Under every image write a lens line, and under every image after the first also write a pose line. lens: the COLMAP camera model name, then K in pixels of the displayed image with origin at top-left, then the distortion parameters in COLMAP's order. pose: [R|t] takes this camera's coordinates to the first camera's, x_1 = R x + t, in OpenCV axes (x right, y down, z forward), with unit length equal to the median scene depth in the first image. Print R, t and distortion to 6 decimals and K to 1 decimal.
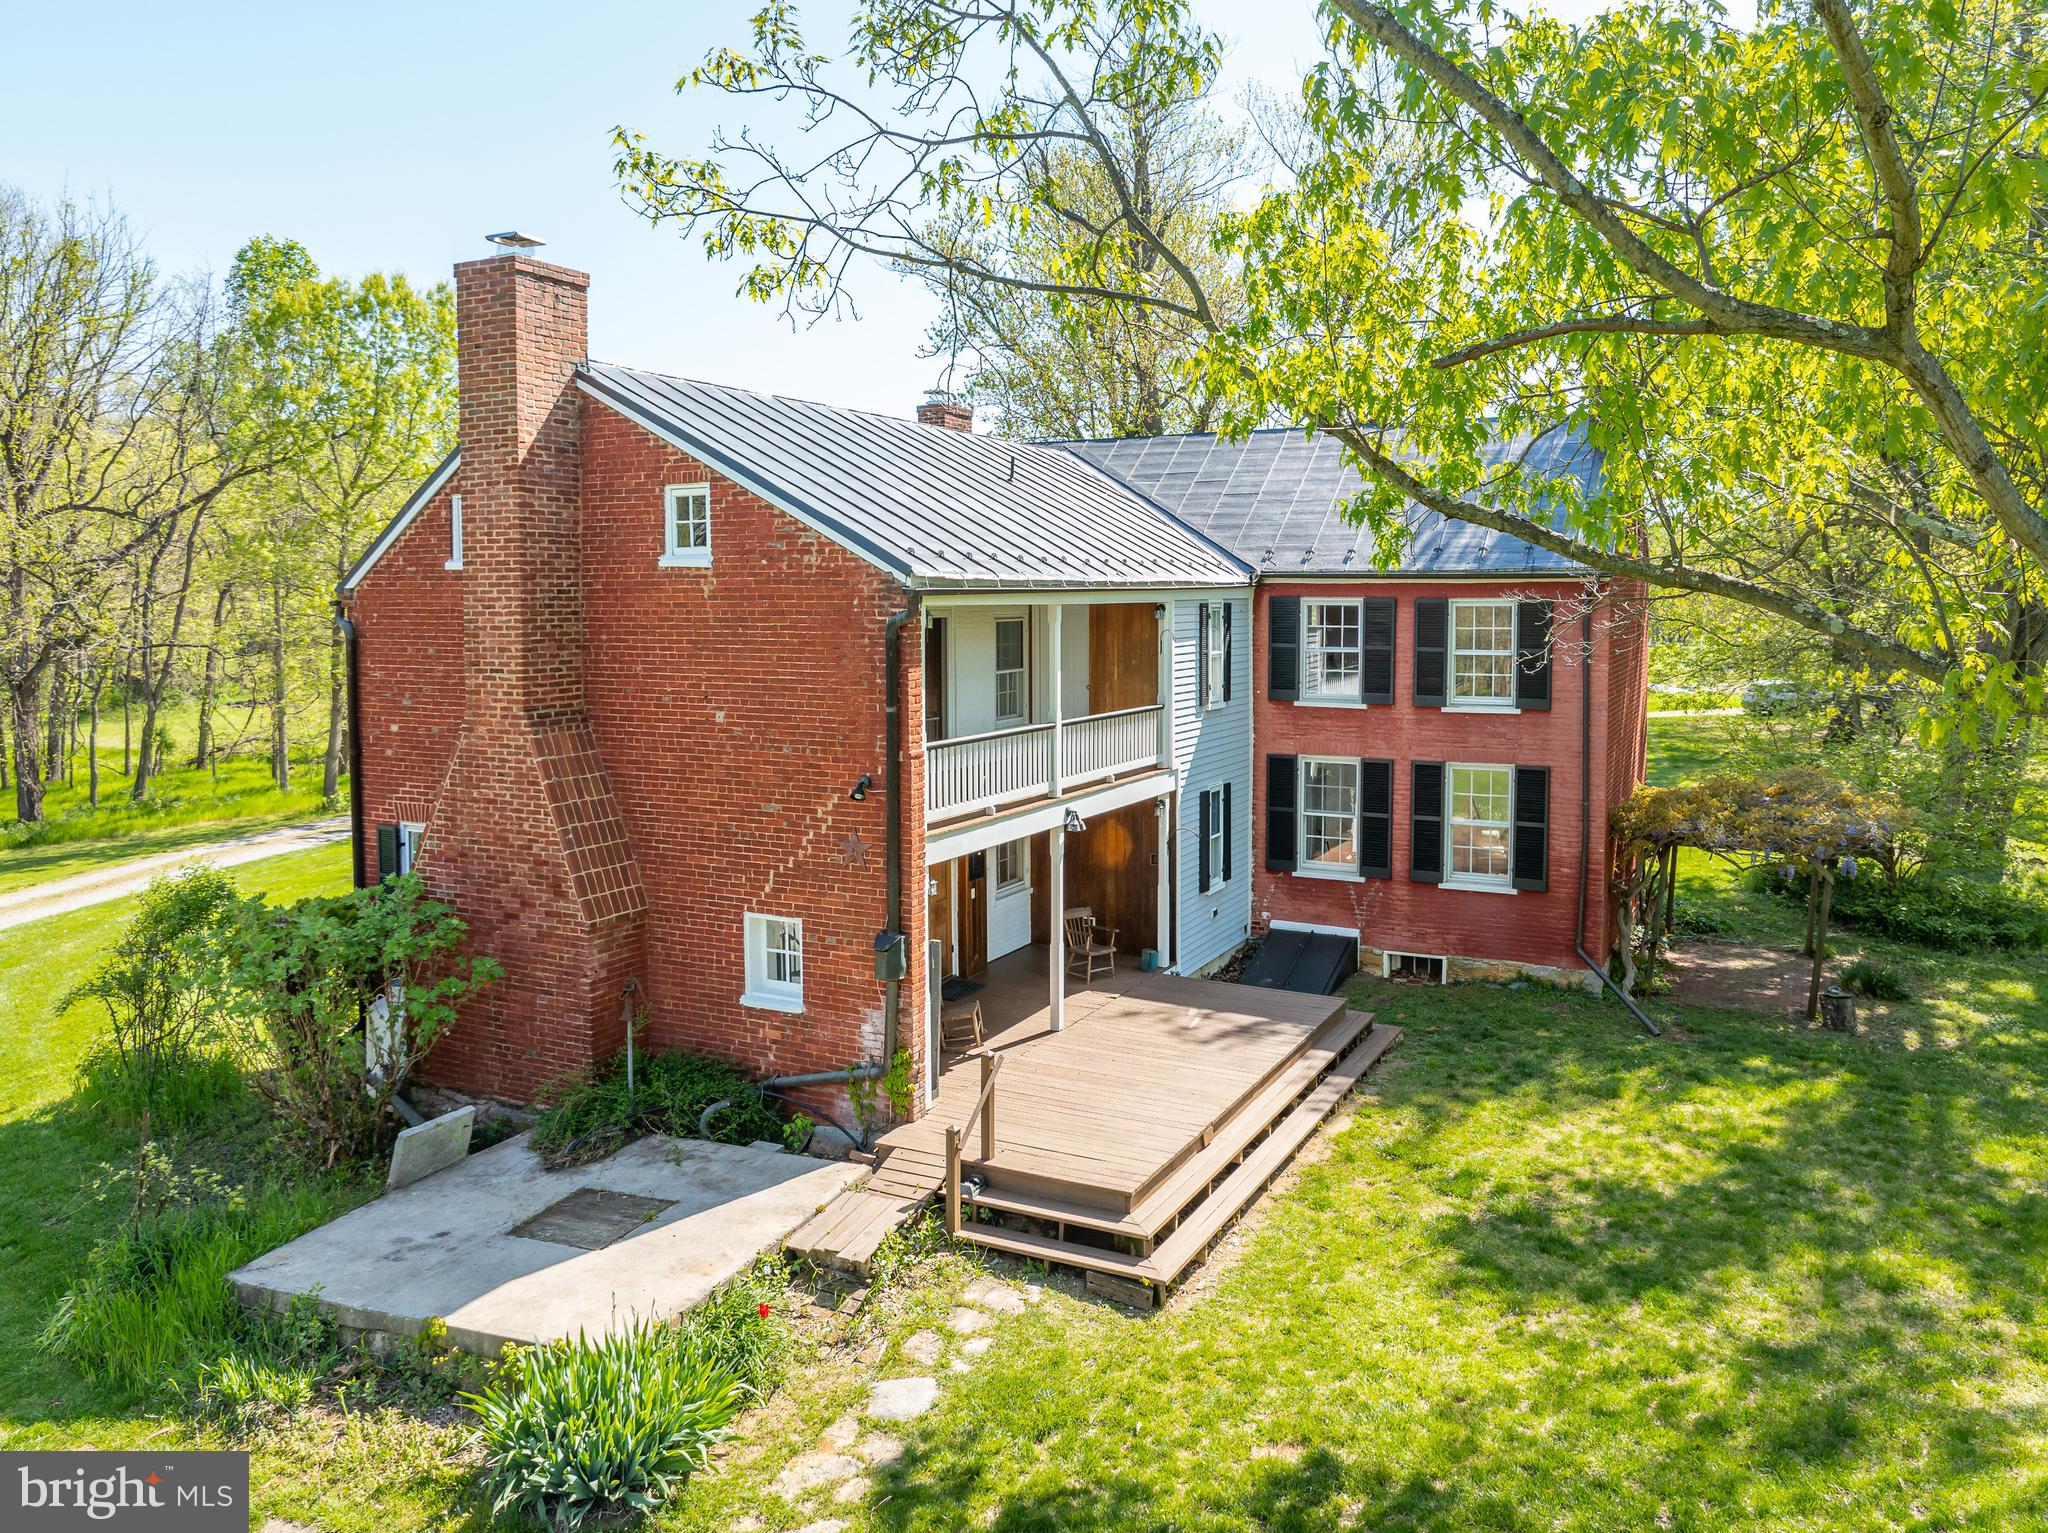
lens RADIAL K [[1421.0, 0, 1024.0], [0, 1421.0, 766.5], [0, 0, 1]] dist [-0.006656, -0.000897]
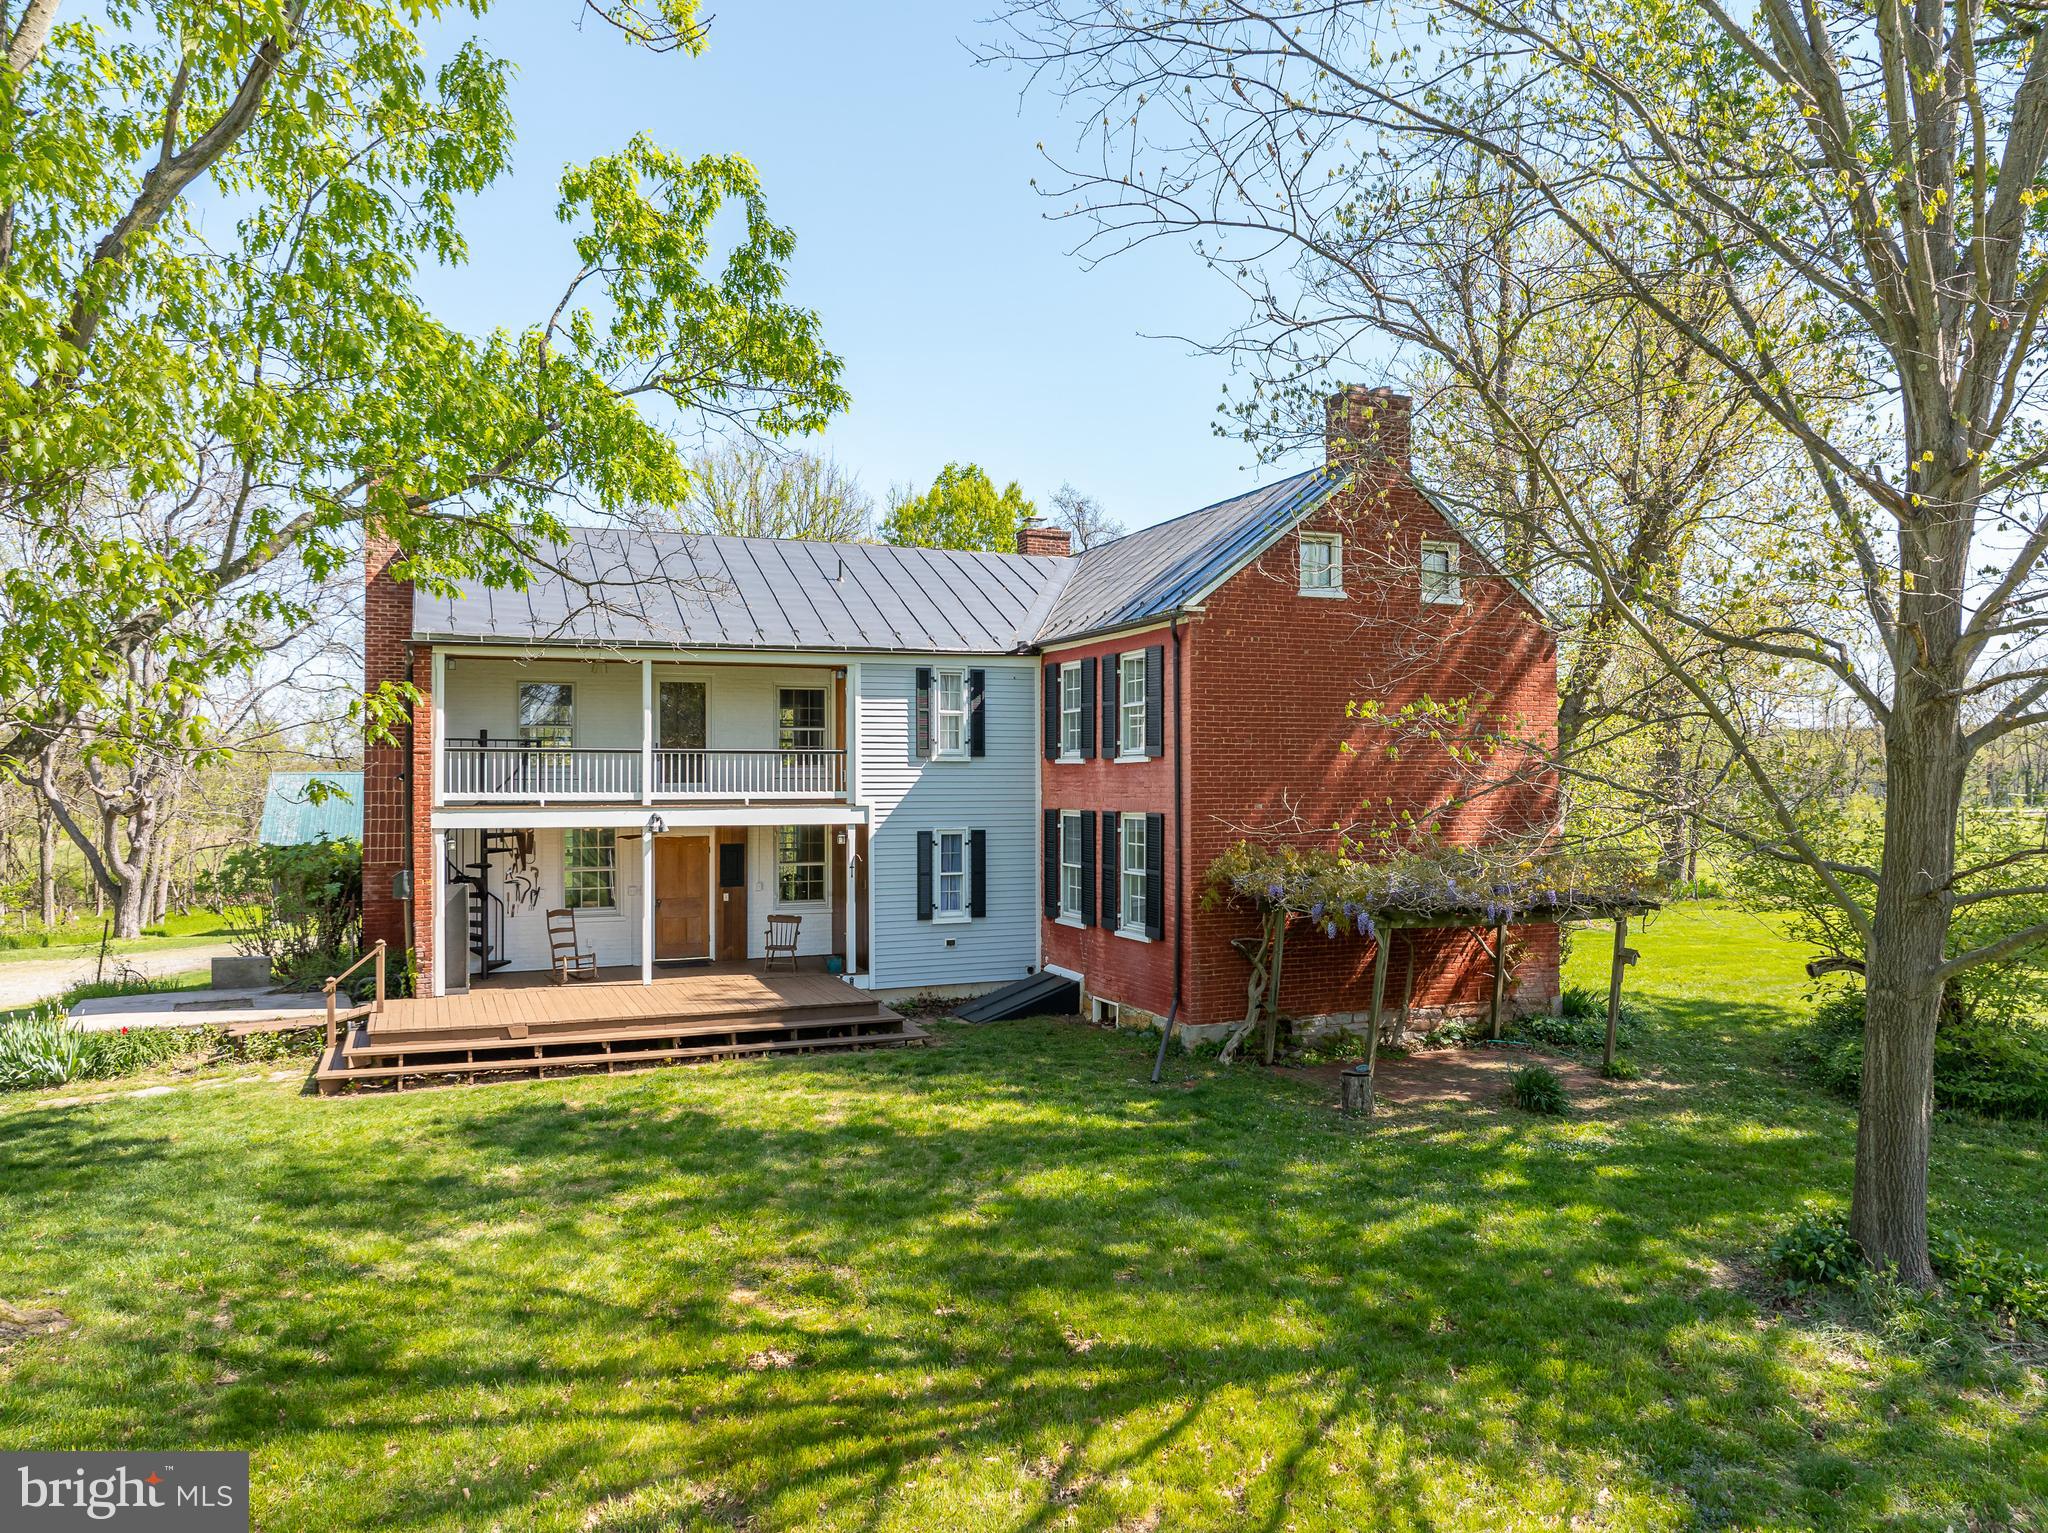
lens RADIAL K [[1421.0, 0, 1024.0], [0, 1421.0, 766.5], [0, 0, 1]] dist [-0.006656, -0.000897]
pose [[0.749015, -0.004304, -0.662539, 0.997349], [-0.073599, 0.993250, -0.089657, 0.066675], [0.658453, 0.115916, 0.743642, 0.195535]]
